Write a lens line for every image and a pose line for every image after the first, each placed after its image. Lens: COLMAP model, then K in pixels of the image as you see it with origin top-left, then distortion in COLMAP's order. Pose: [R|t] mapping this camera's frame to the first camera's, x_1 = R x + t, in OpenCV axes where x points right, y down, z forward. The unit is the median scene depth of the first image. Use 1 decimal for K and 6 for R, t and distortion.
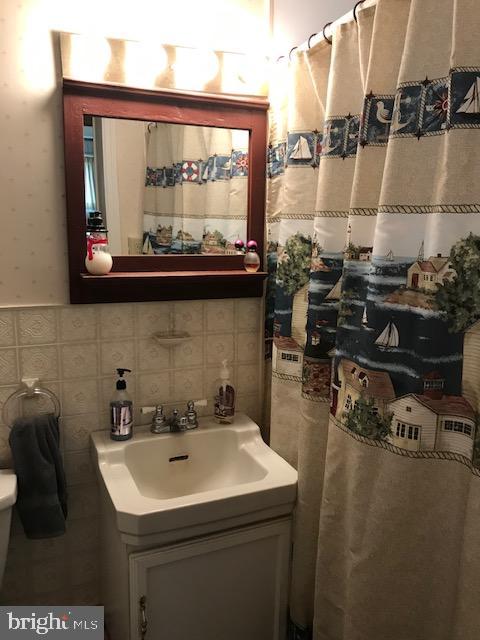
lens RADIAL K [[523.9, 0, 240.0], [0, 523.9, 319.3], [0, 0, 1]] dist [0.029385, -0.047875]
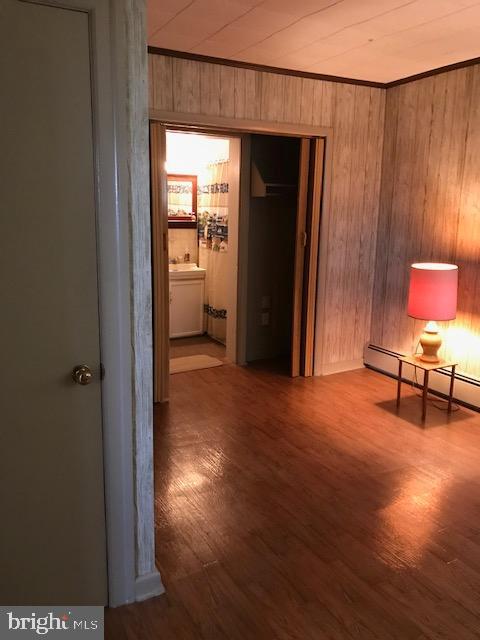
lens RADIAL K [[523.9, 0, 238.2], [0, 523.9, 320.7], [0, 0, 1]] dist [0.029385, -0.047875]
pose [[0.994730, -0.019675, 0.100623, -0.064901], [0.014162, 0.998374, 0.055207, 0.523248], [-0.101545, -0.053491, 0.993392, -3.482785]]
